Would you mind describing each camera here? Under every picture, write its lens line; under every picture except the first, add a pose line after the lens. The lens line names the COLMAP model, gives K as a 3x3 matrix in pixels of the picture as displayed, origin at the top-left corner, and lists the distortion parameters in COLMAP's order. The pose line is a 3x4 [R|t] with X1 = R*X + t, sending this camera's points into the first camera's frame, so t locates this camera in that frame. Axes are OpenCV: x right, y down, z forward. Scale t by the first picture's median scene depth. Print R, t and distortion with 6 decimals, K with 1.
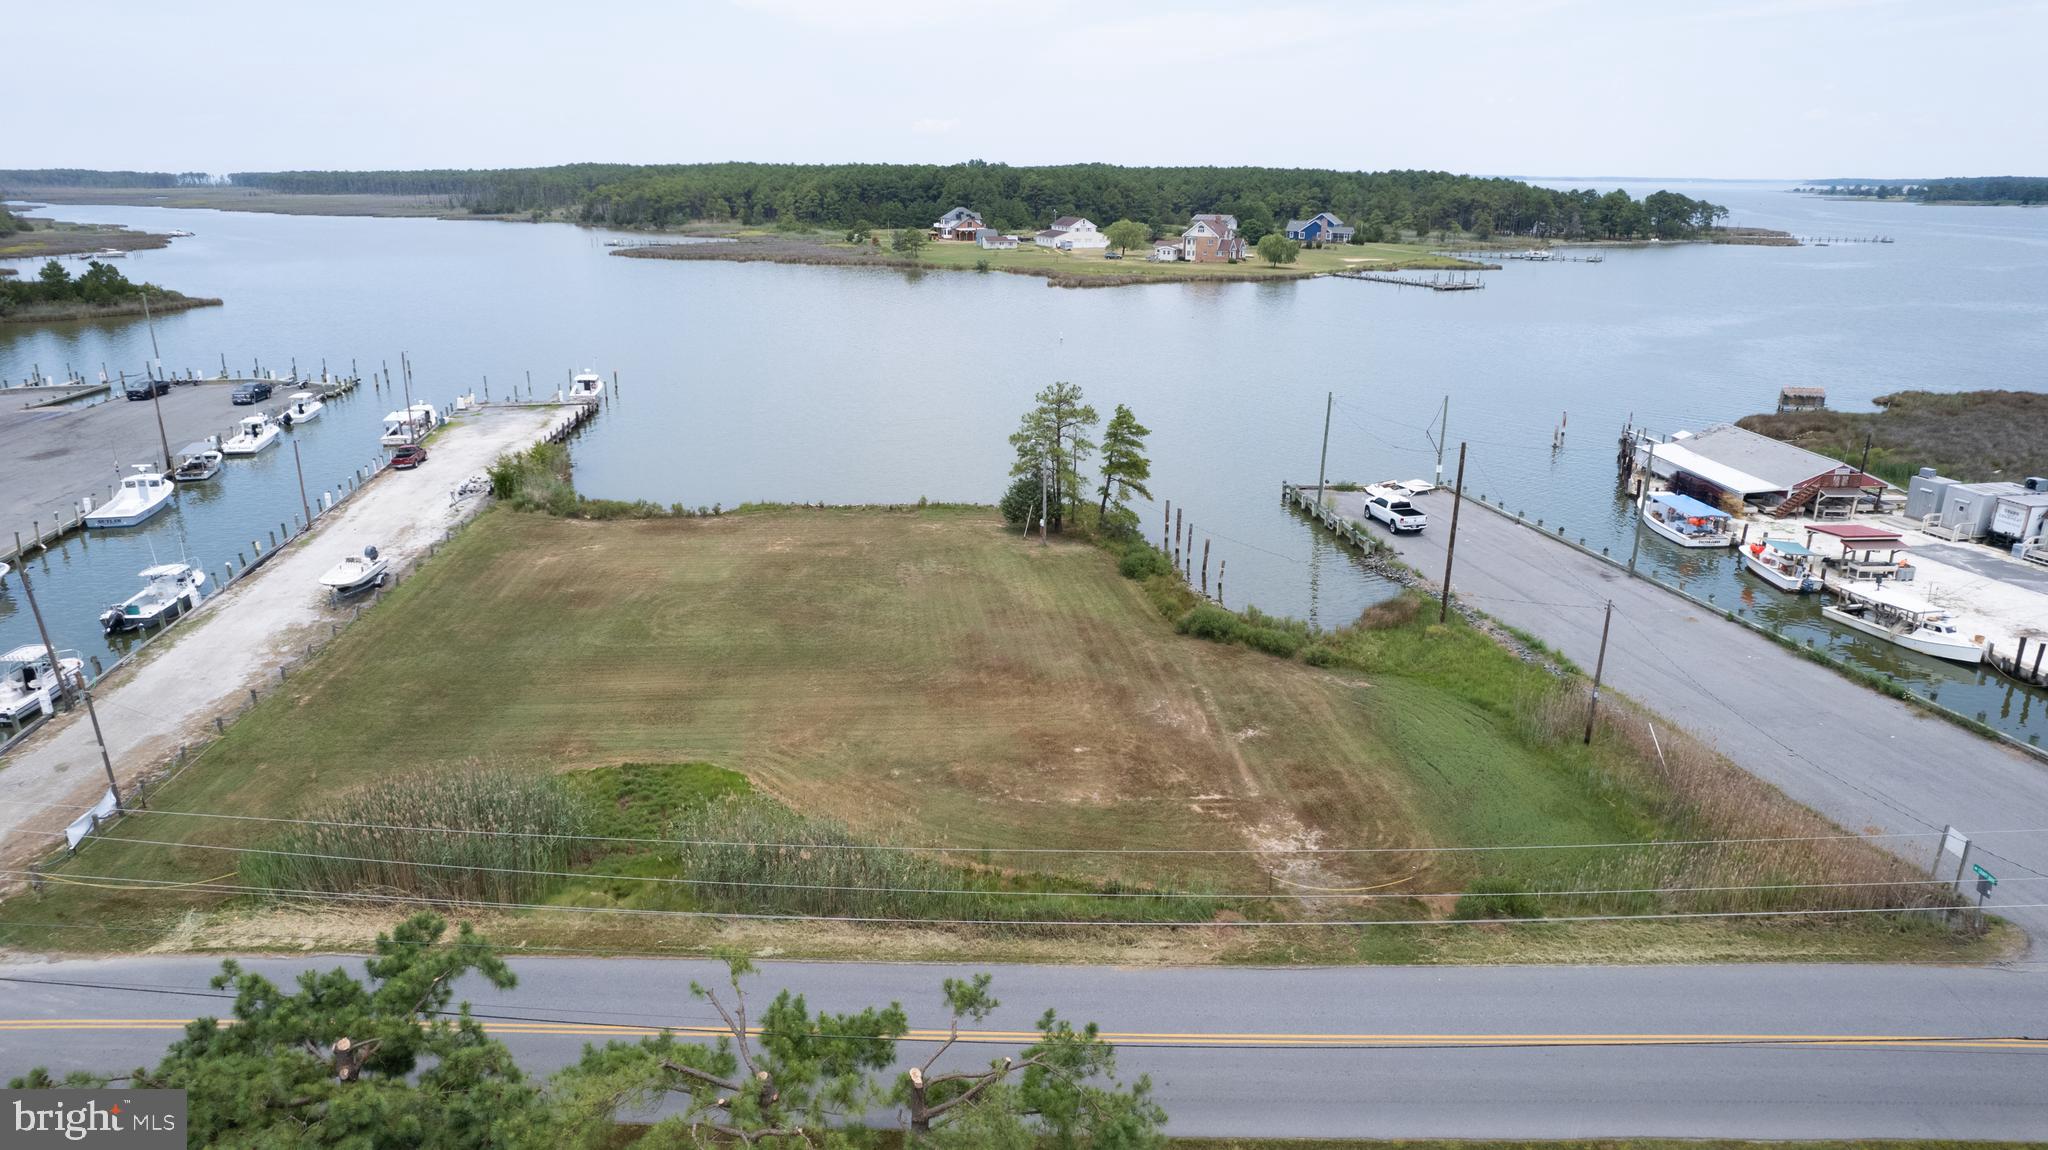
lens RADIAL K [[1312.9, 0, 1015.3], [0, 1312.9, 574.2], [0, 0, 1]] dist [-0.071338, 0.065126]
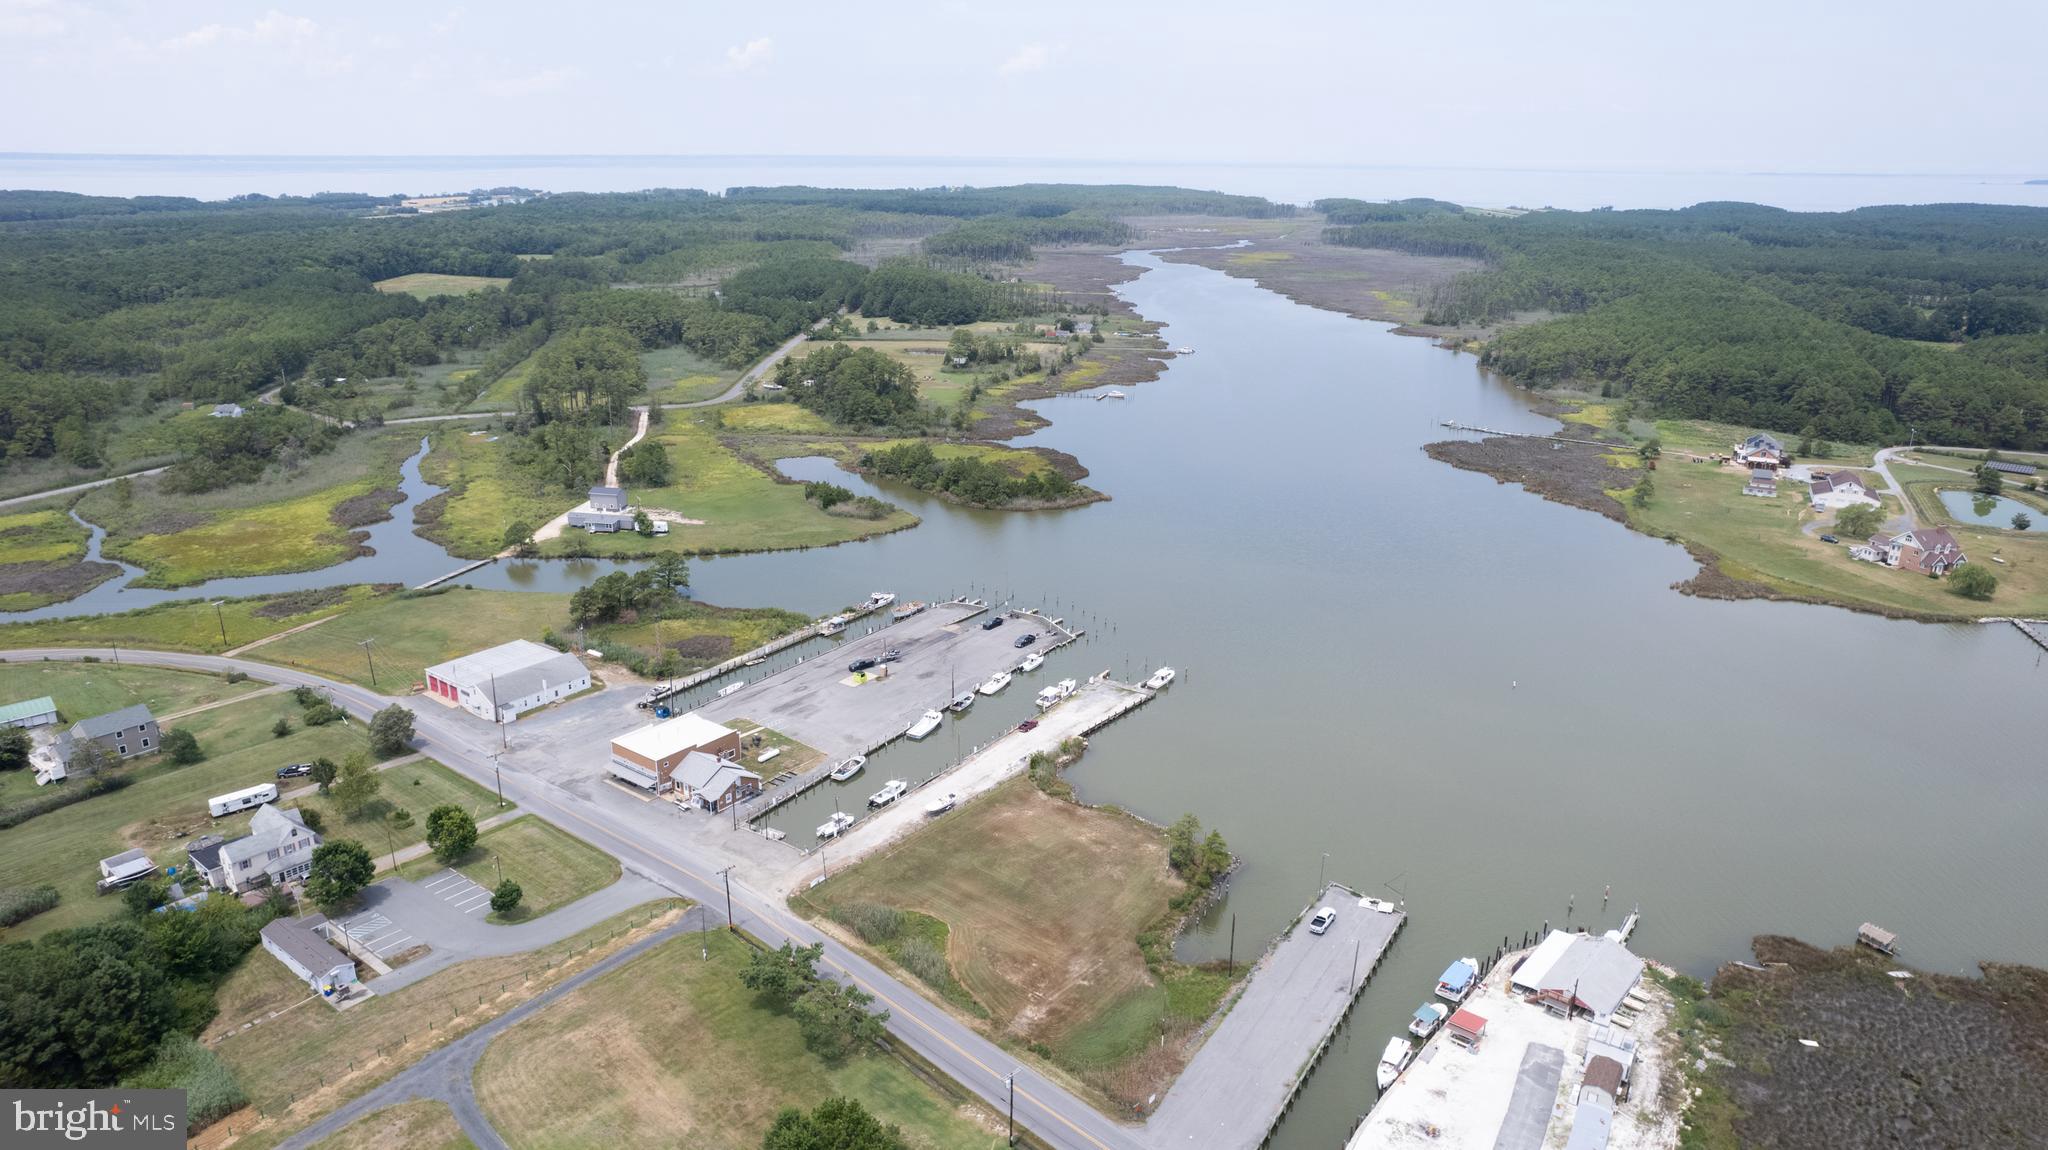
lens RADIAL K [[1312.9, 0, 1015.3], [0, 1312.9, 574.2], [0, 0, 1]] dist [-0.071338, 0.065126]
pose [[0.717620, 0.218205, -0.661368, 1.308186], [-0.212332, 0.972986, 0.090626, -0.732363], [0.663277, 0.075395, 0.744567, -1.008601]]
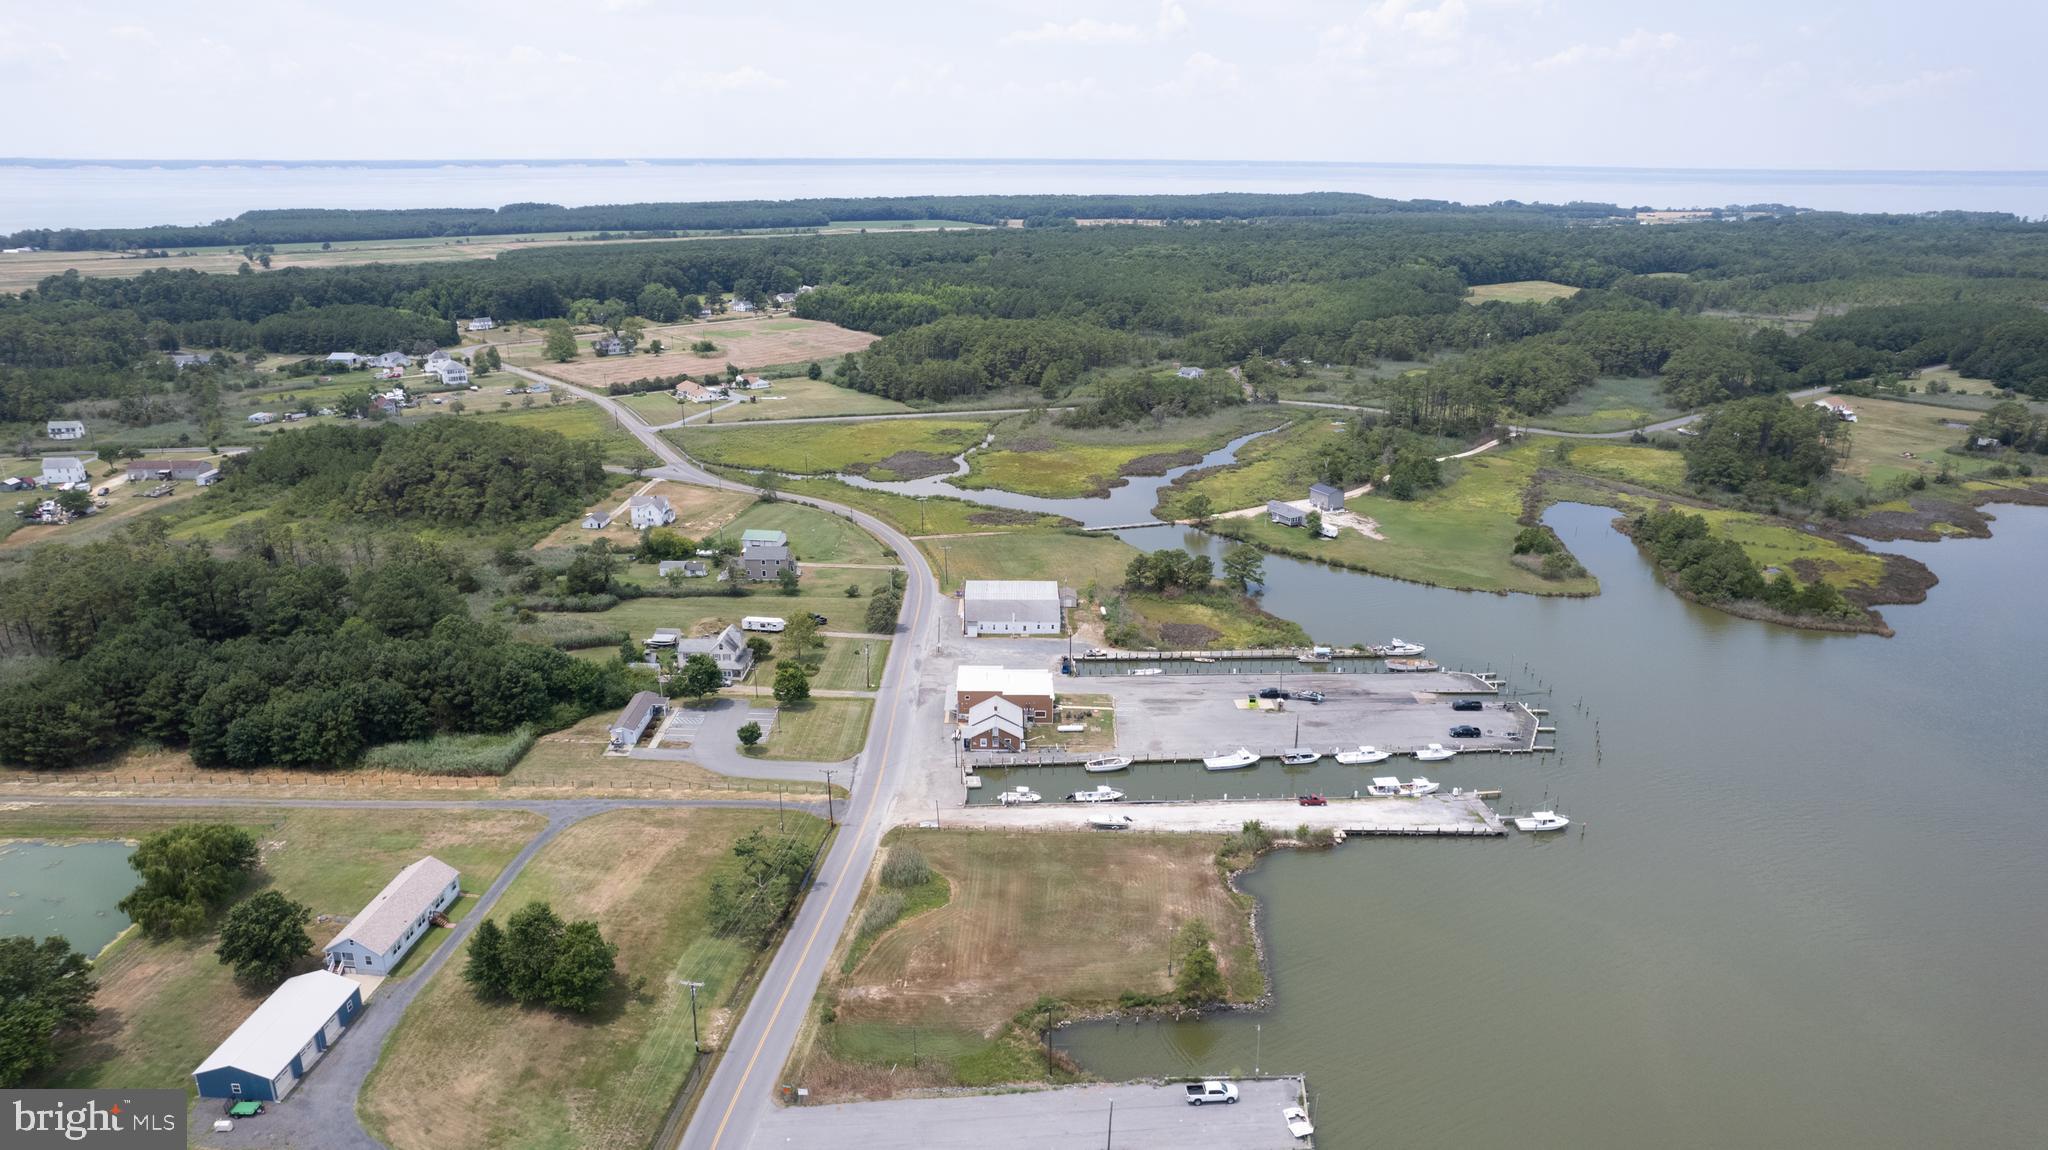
lens RADIAL K [[1312.9, 0, 1015.3], [0, 1312.9, 574.2], [0, 0, 1]] dist [-0.071338, 0.065126]
pose [[-0.115248, 0.301776, -0.946387, 1.885325], [-0.299575, 0.897816, 0.322770, -1.232582], [0.947086, 0.320713, -0.013067, 0.614096]]
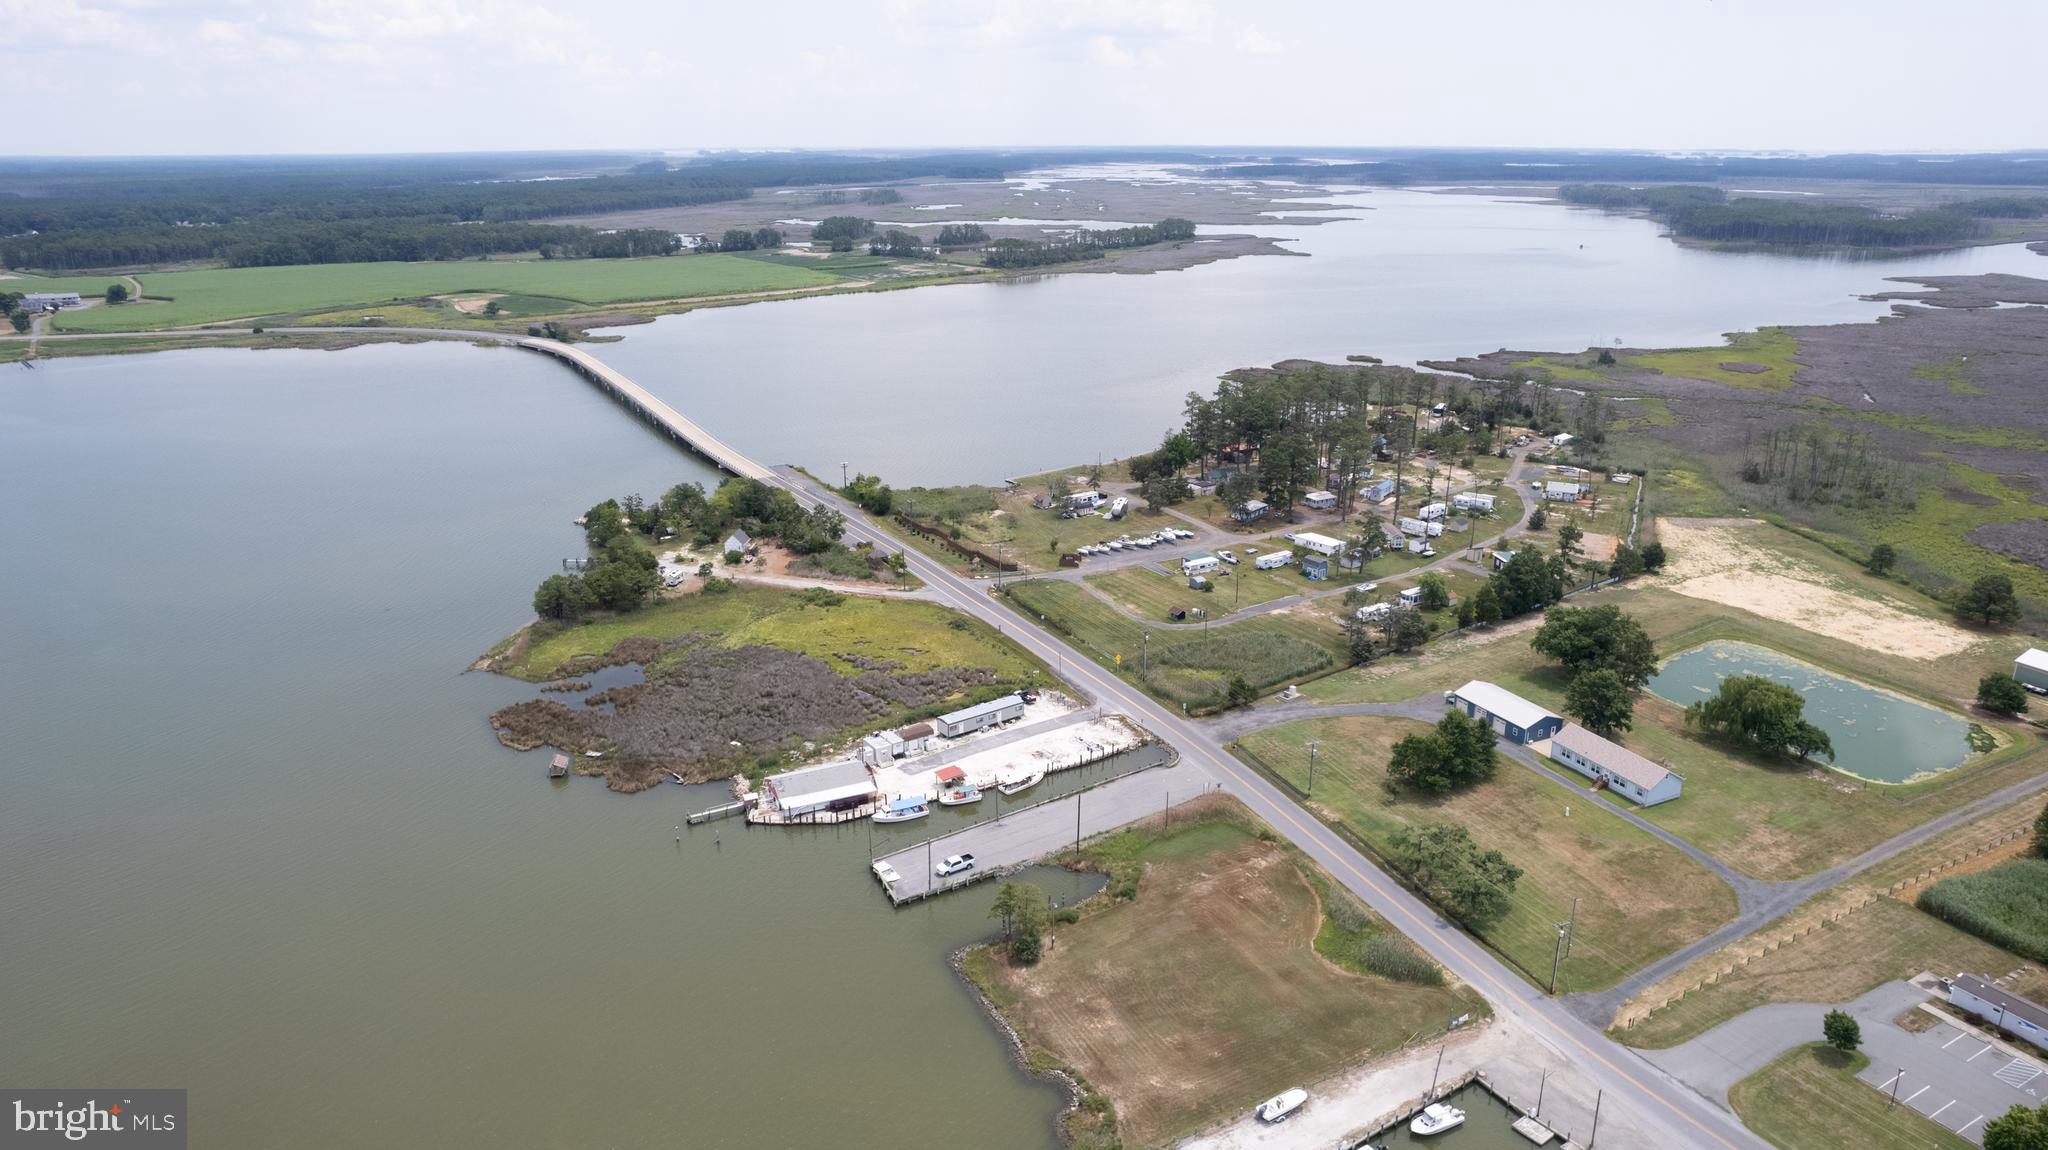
lens RADIAL K [[1335.4, 0, 1024.0], [0, 1335.4, 575.0], [0, 0, 1]] dist [-0.078305, 0.068255]
pose [[-0.396876, -0.291869, 0.870231, -1.698237], [0.271209, 0.868474, 0.414967, -1.490114], [-0.876889, 0.400705, -0.265519, 1.418088]]
